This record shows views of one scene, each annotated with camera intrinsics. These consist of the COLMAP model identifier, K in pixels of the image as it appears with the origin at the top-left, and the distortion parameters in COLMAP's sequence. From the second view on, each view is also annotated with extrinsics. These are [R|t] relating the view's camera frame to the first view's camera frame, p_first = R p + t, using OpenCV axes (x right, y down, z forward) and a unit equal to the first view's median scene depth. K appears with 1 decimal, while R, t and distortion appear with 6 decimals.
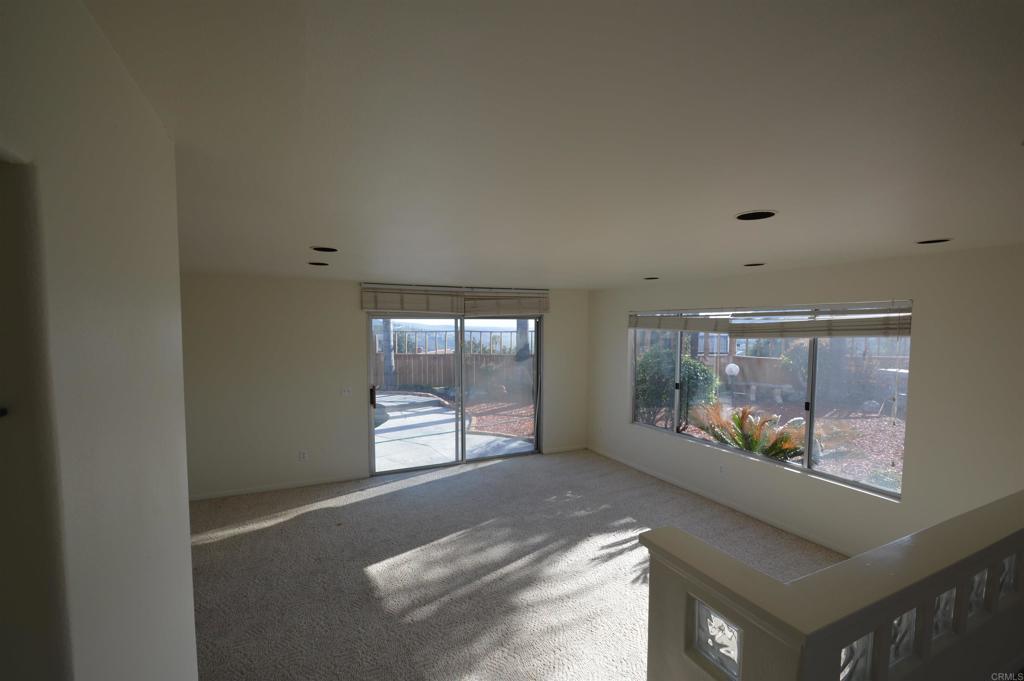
lens RADIAL K [[454.9, 0, 510.3], [0, 454.9, 352.4], [0, 0, 1]] dist [0.015850, -0.016960]
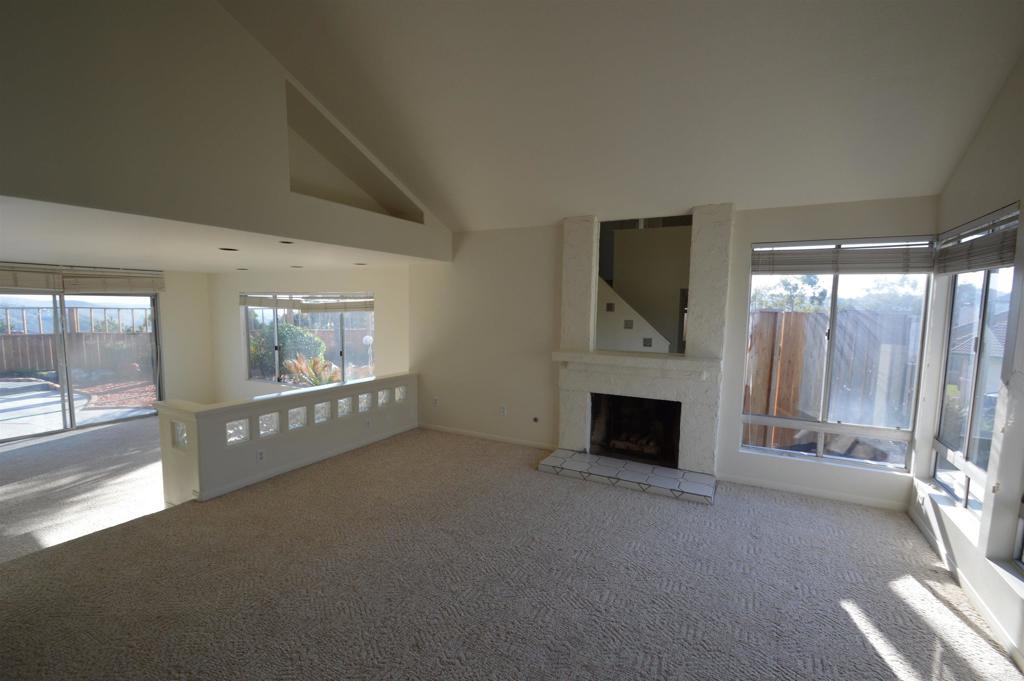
lens RADIAL K [[457.7, 0, 510.2], [0, 457.7, 351.3], [0, 0, 1]] dist [0.014852, -0.016247]
pose [[0.811574, -0.044381, 0.582561, 0.111784], [0.019970, 0.998635, 0.048258, 0.026164], [-0.583908, -0.027531, 0.811353, -0.463418]]
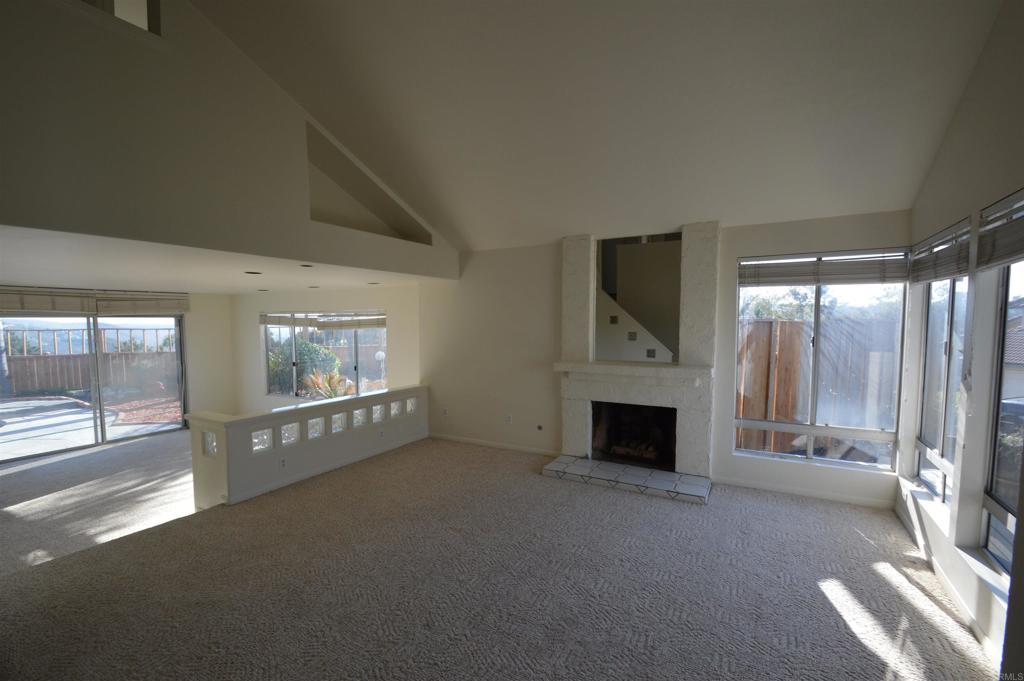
lens RADIAL K [[454.9, 0, 510.3], [0, 454.9, 352.4], [0, 0, 1]] dist [0.015850, -0.016960]
pose [[0.823790, -0.040742, 0.565430, 0.097238], [0.036385, 0.999158, 0.018984, 0.028869], [-0.565727, 0.004934, 0.824578, -0.501571]]
